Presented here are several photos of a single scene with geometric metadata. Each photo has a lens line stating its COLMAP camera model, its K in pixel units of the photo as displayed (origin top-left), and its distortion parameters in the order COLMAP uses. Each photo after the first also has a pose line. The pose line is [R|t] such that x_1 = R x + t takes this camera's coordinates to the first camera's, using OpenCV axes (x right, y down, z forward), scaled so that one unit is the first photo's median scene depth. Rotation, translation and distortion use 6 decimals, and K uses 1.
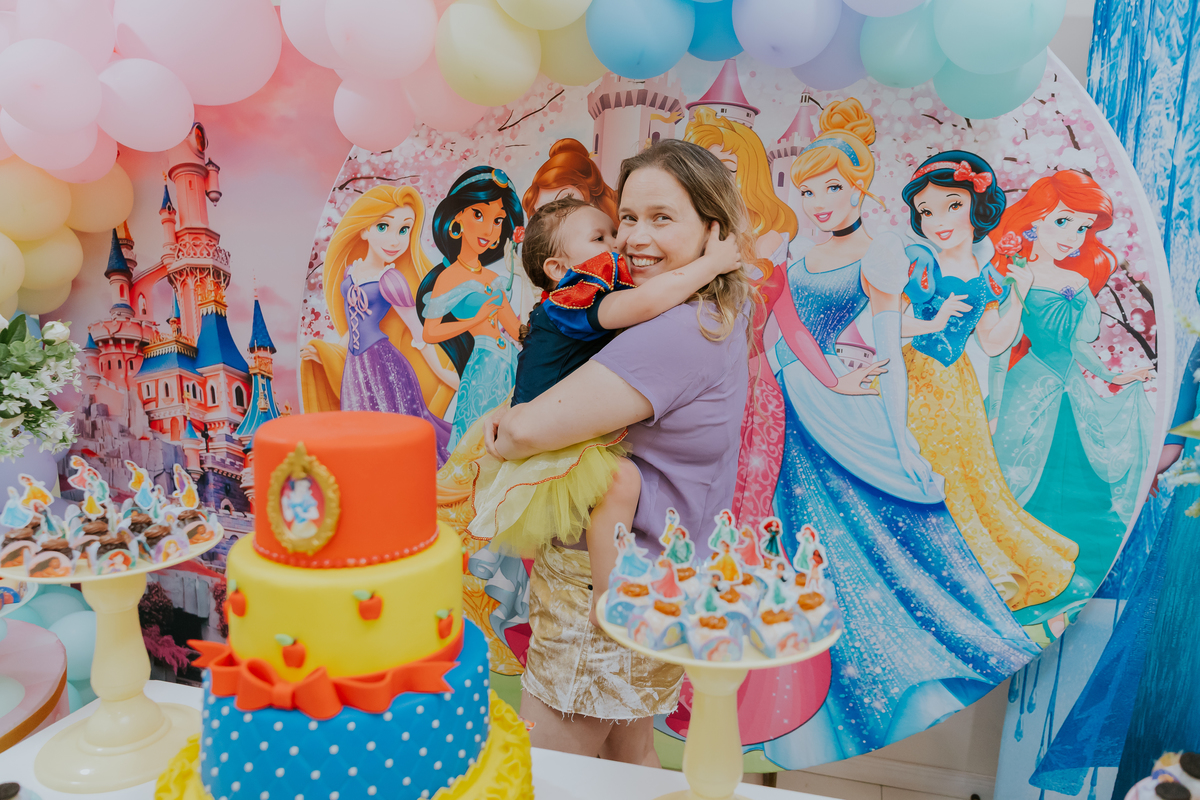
lens RADIAL K [[860.9, 0, 609.2], [0, 860.9, 406.4], [0, 0, 1]] dist [0.003952, -0.002902]
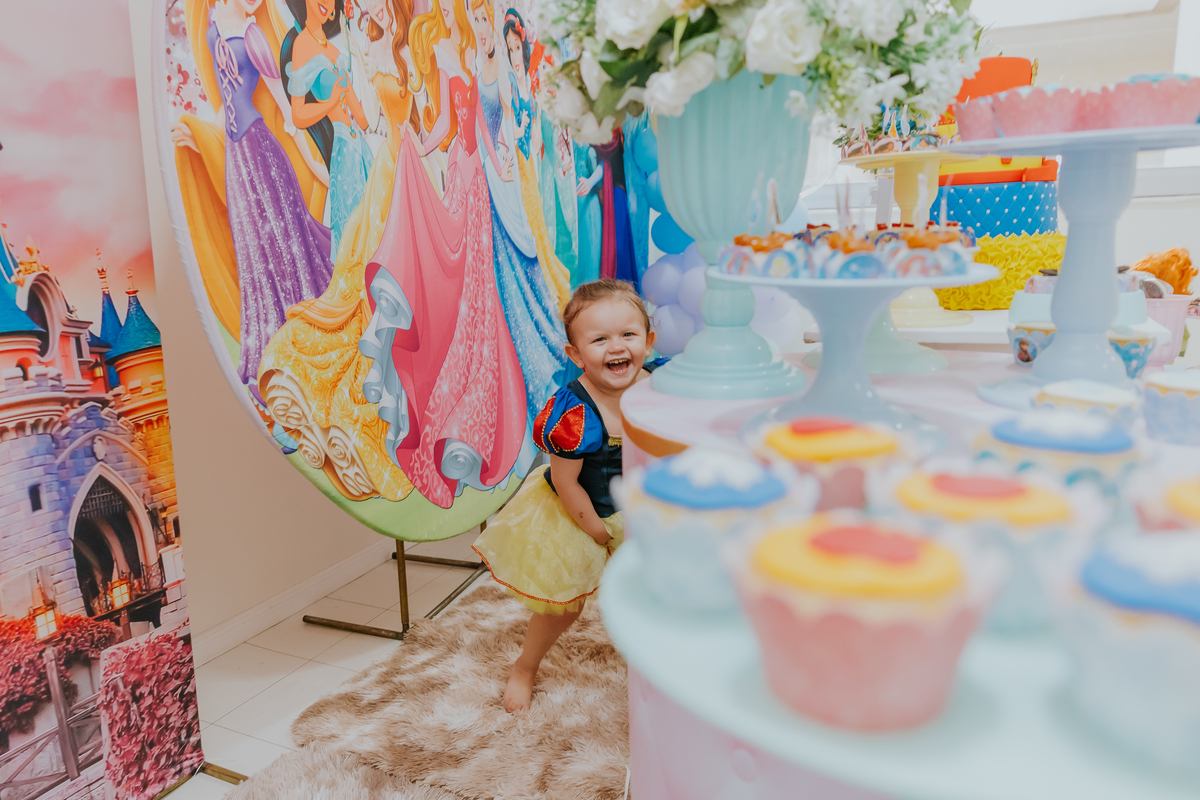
lens RADIAL K [[919.8, 0, 600.0], [0, 919.8, 400.0], [0, 0, 1]] dist [-0.000438, 0.004471]
pose [[0.093401, -0.214554, 0.972236, -1.129549], [0.198326, 0.960944, 0.193009, 0.063452], [-0.975676, 0.174792, 0.132305, 0.693256]]
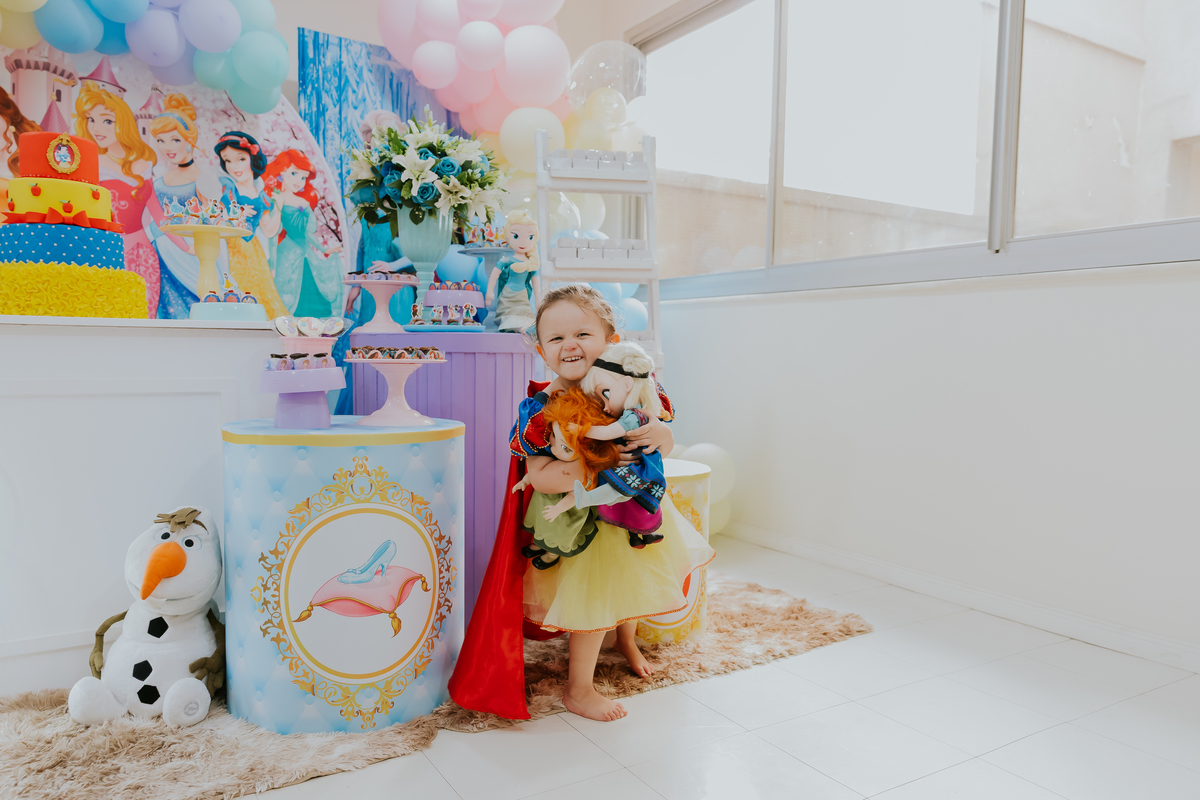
lens RADIAL K [[858.4, 0, 592.7], [0, 858.4, 417.9], [0, 0, 1]] dist [-0.000443, 0.010441]
pose [[0.678552, -0.065055, 0.731665, -0.476532], [0.129413, 0.991078, -0.031898, 0.468207], [-0.723062, 0.116331, 0.680917, -0.753273]]
